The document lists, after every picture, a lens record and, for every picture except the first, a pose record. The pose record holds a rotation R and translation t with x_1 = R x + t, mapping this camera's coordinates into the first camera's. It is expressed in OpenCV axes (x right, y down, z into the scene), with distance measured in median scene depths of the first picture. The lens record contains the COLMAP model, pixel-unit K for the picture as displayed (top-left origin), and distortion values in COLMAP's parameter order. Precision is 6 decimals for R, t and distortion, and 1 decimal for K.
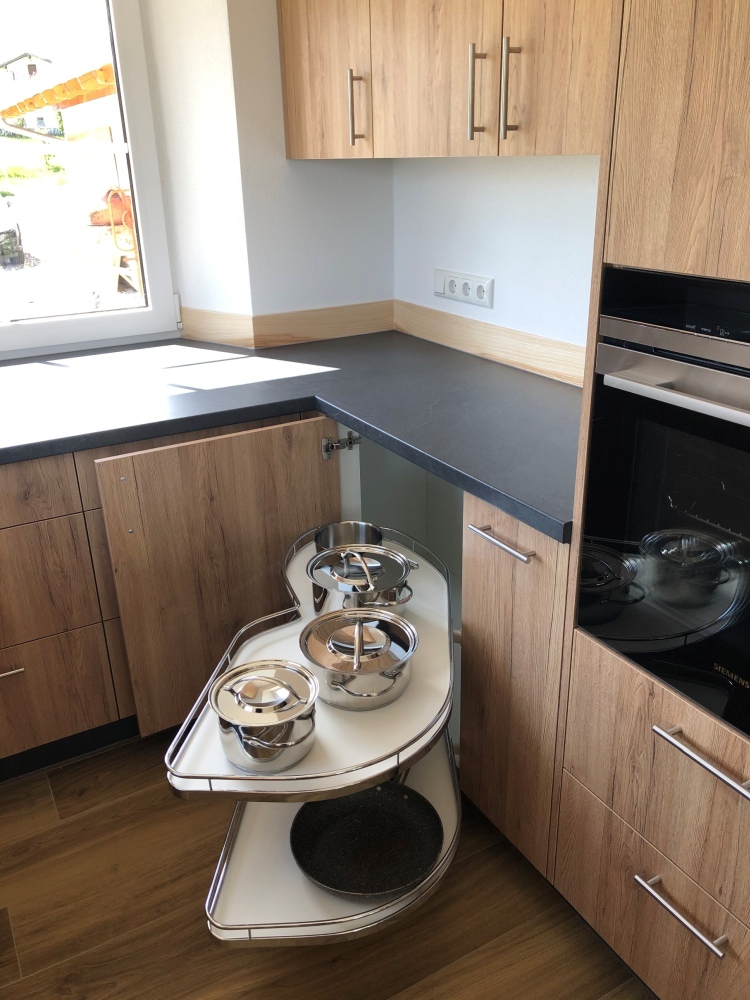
lens RADIAL K [[815.2, 0, 366.4], [0, 815.2, 496.7], [0, 0, 1]] dist [0.025655, -0.020479]
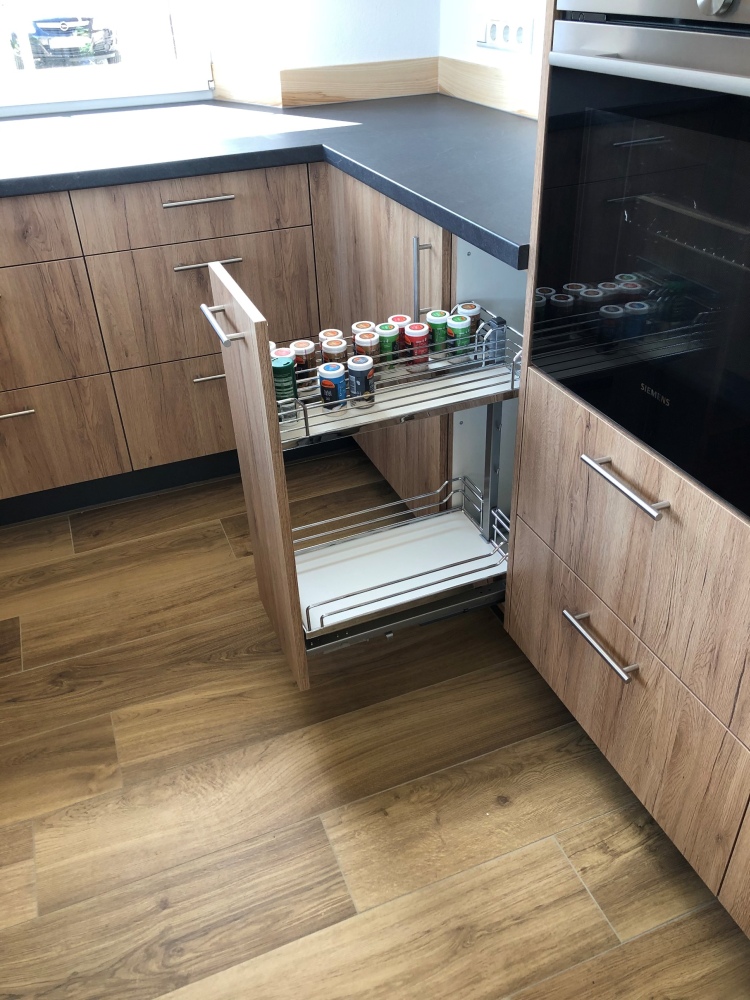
lens RADIAL K [[815.2, 0, 373.2], [0, 815.2, 490.0], [0, 0, 1]] dist [0.025655, -0.020479]
pose [[0.991393, 0.065015, -0.113638, 0.146255], [-0.042983, 0.981503, 0.186559, 0.101513], [0.123665, -0.180069, 0.975849, 0.010195]]
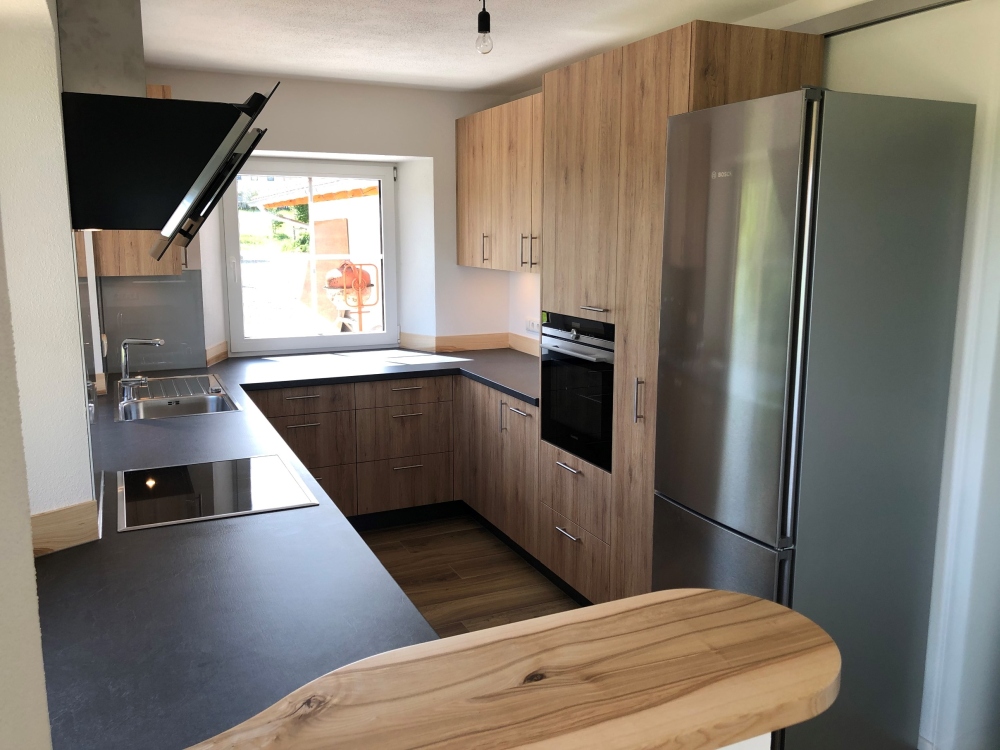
lens RADIAL K [[815.2, 0, 508.9], [0, 815.2, 368.3], [0, 0, 1]] dist [0.025655, -0.020479]
pose [[0.997487, 0.040087, -0.058421, 0.226835], [-0.052238, 0.973148, -0.224173, 0.417459], [0.047866, 0.226661, 0.972797, -1.308728]]
